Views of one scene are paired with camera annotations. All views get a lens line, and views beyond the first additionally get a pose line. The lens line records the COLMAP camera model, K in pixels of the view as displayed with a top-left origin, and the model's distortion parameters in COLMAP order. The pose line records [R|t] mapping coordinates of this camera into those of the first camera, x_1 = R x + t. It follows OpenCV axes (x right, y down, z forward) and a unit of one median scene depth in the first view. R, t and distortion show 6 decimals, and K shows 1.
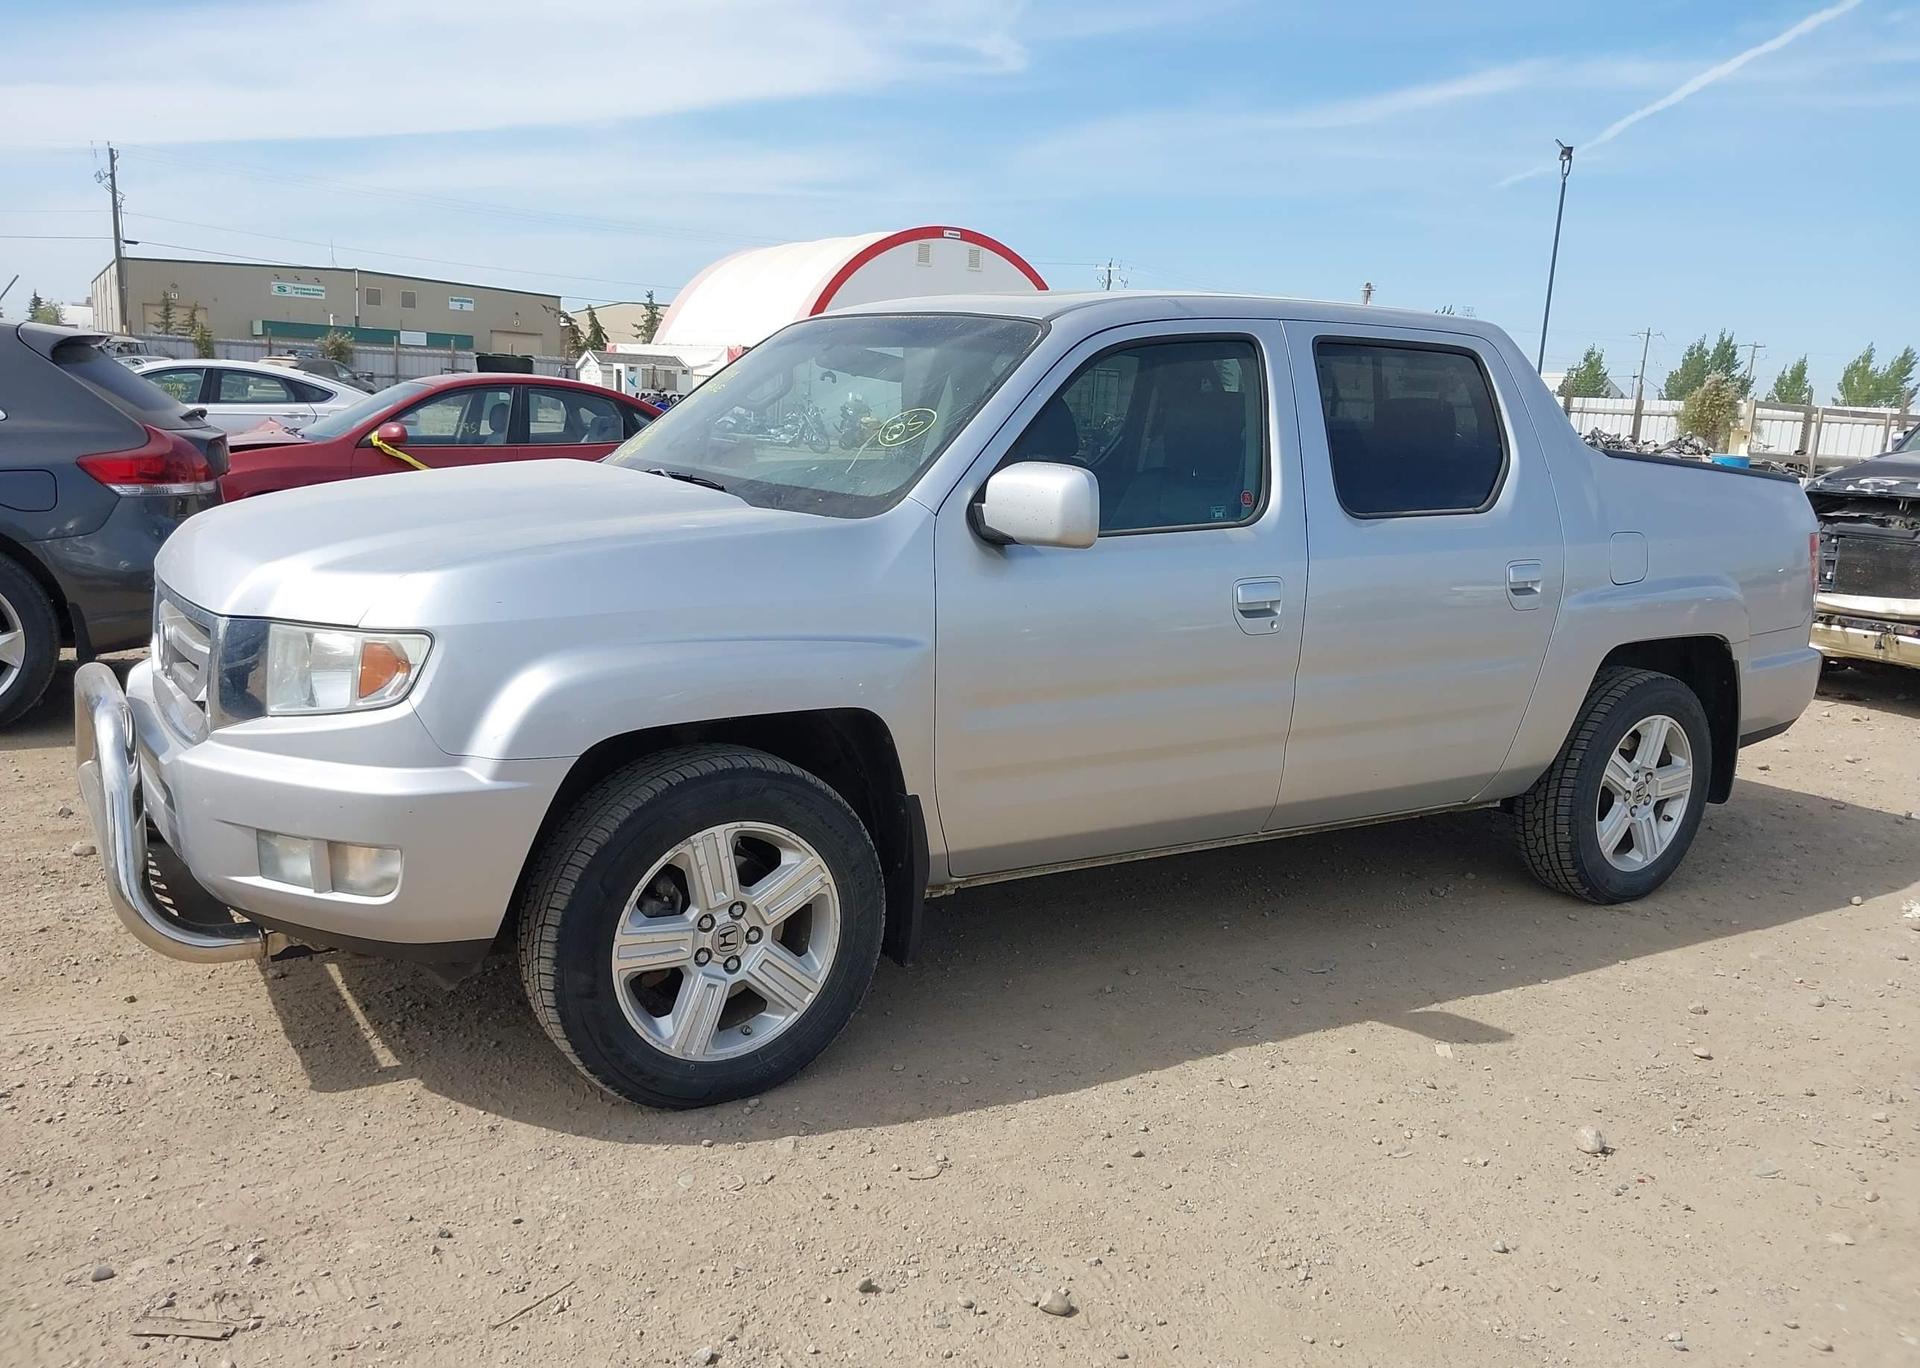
lens RADIAL K [[1527.2, 0, 920.4], [0, 1527.2, 687.9], [0, 0, 1]] dist [0.015172, -0.026218]
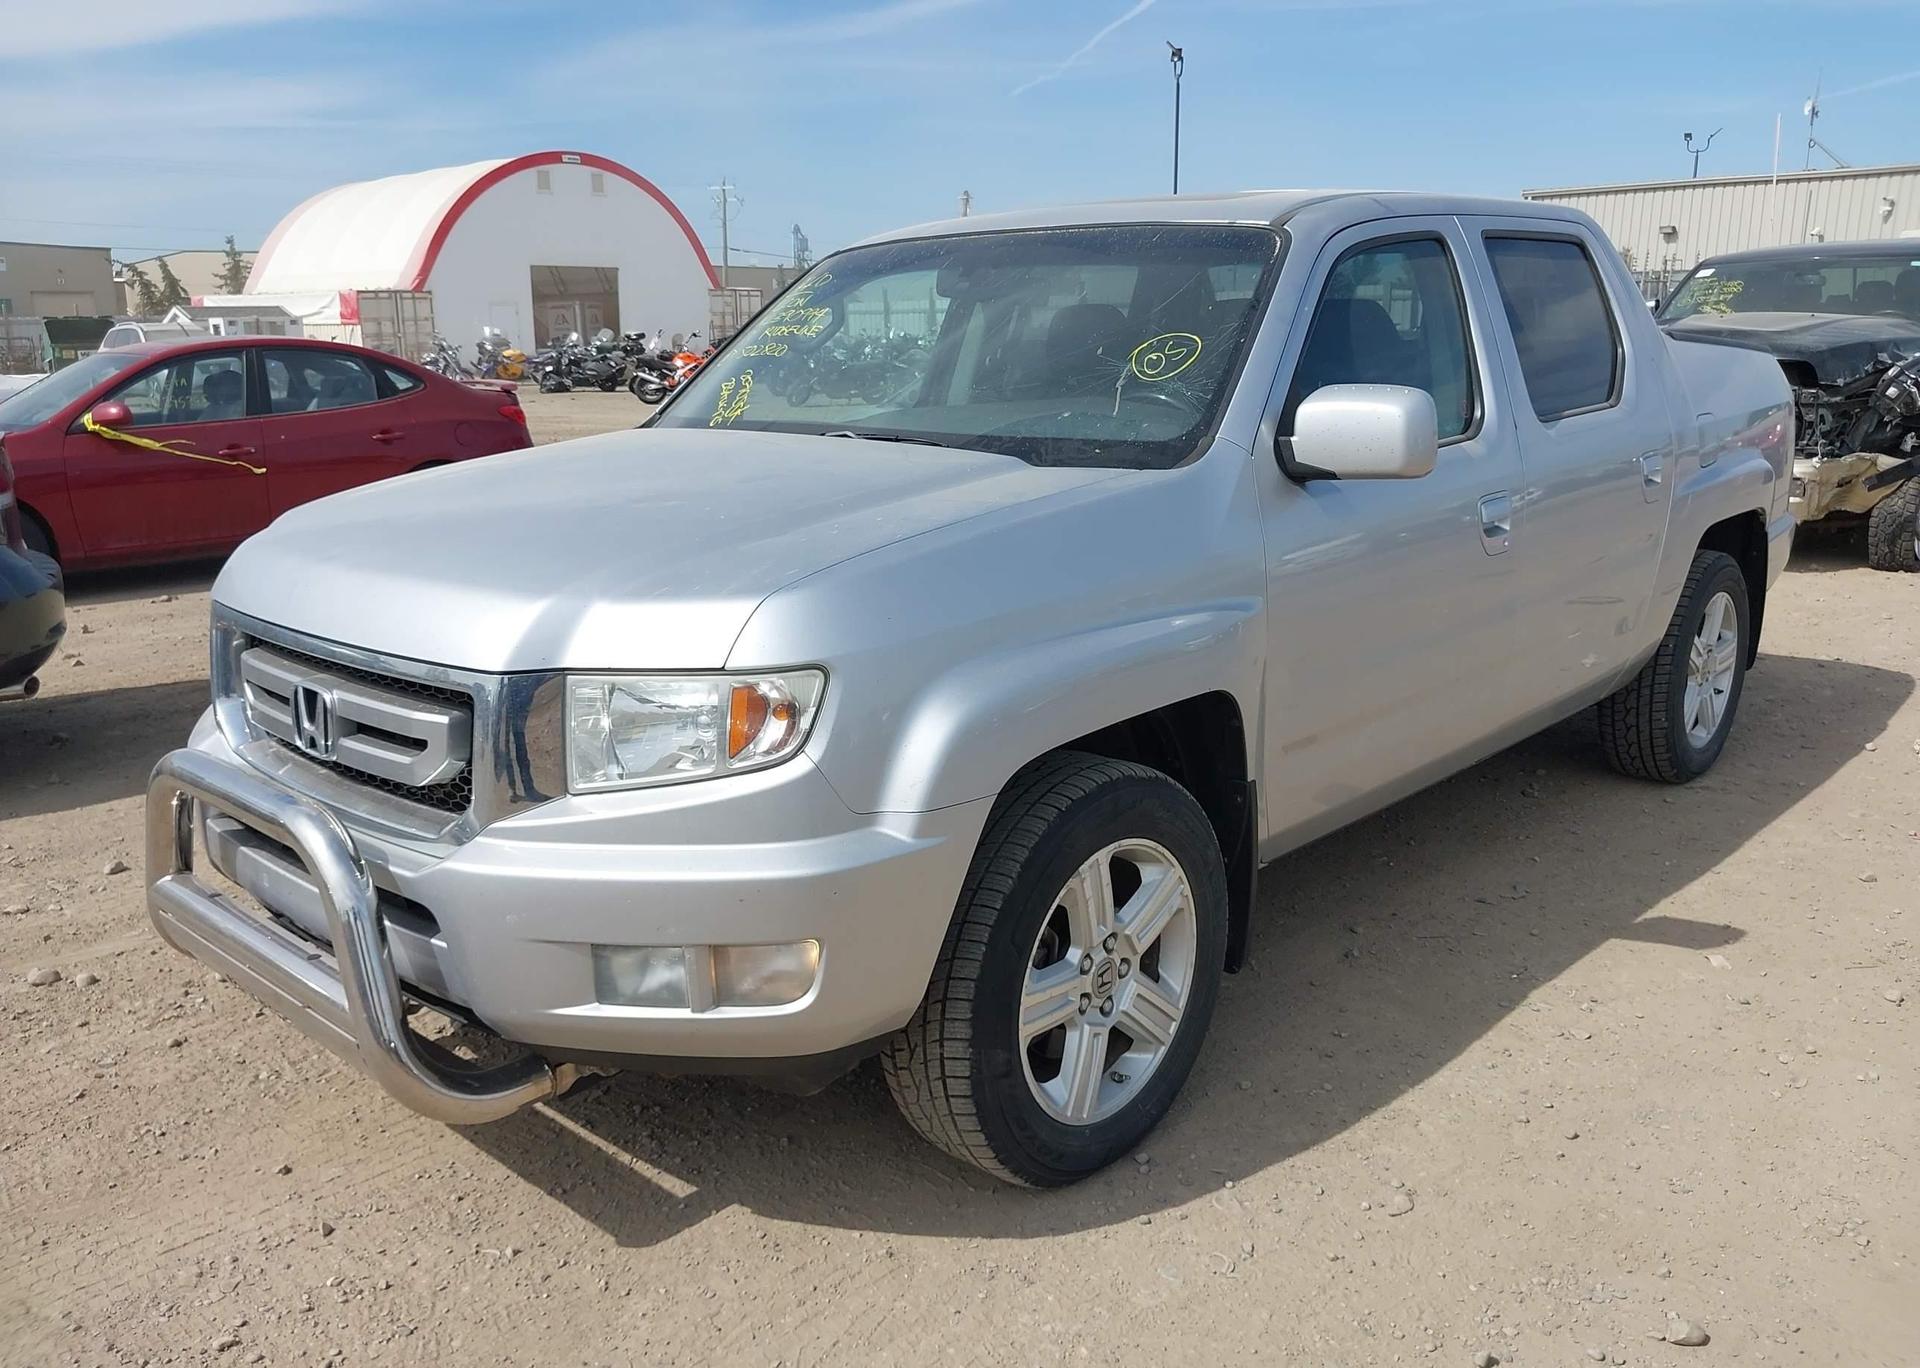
lens RADIAL K [[1527.2, 0, 947.2], [0, 1527.2, 691.8], [0, 0, 1]] dist [0.015172, -0.026218]
pose [[0.966345, -0.121413, 0.226796, -0.355422], [0.109717, 0.991930, 0.063533, -0.052874], [-0.232680, -0.036511, 0.971868, 0.183748]]
